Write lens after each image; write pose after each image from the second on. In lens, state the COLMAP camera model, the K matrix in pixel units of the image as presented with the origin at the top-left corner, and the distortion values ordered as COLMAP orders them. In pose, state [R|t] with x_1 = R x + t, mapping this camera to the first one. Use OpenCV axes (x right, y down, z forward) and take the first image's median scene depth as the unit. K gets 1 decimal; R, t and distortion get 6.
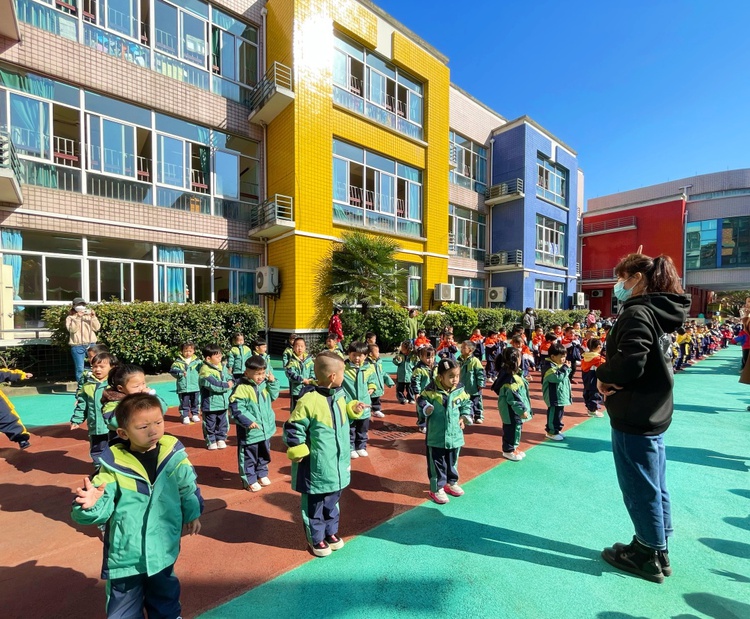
lens RADIAL K [[351.5, 0, 357.0], [0, 351.5, 325.7], [0, 0, 1]] dist [-0.005344, 0.001727]
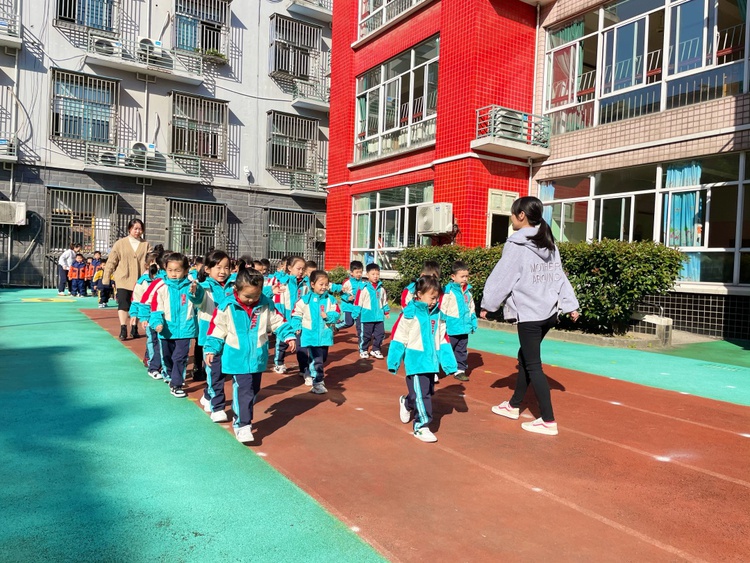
lens RADIAL K [[569.6, 0, 397.2], [0, 569.6, 273.5], [0, 0, 1]] dist [0.081383, -0.109227]
pose [[-0.077554, 0.021656, -0.996753, 0.578048], [-0.052267, 0.998301, 0.025756, -0.012060], [0.995617, 0.054095, -0.076291, 0.511146]]
